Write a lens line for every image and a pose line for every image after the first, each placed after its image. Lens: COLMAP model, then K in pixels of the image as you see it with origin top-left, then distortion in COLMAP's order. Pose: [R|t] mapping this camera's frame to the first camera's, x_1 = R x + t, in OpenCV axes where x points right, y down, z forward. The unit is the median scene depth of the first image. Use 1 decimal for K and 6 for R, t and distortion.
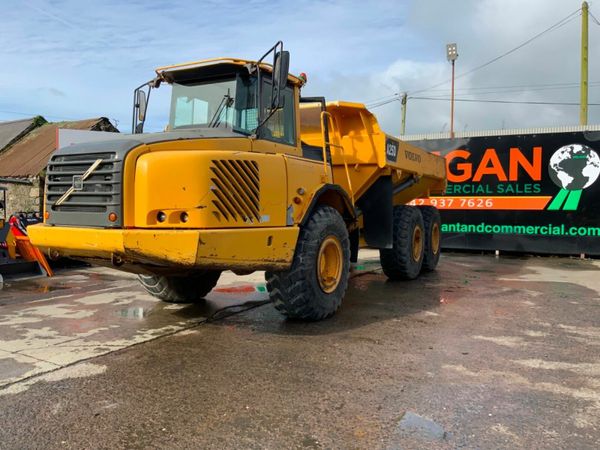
lens RADIAL K [[495.1, 0, 300.0], [0, 495.1, 225.0], [0, 0, 1]] dist [0.003824, 0.000698]
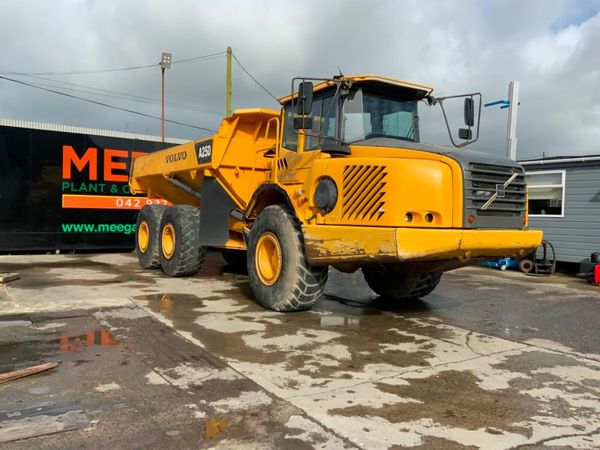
lens RADIAL K [[495.1, 0, 300.0], [0, 495.1, 225.0], [0, 0, 1]] dist [0.003824, 0.000698]
pose [[0.475709, -0.021221, 0.879347, -0.633971], [0.016750, 0.999746, 0.015065, -0.011777], [-0.879443, 0.007563, 0.475944, 0.327338]]
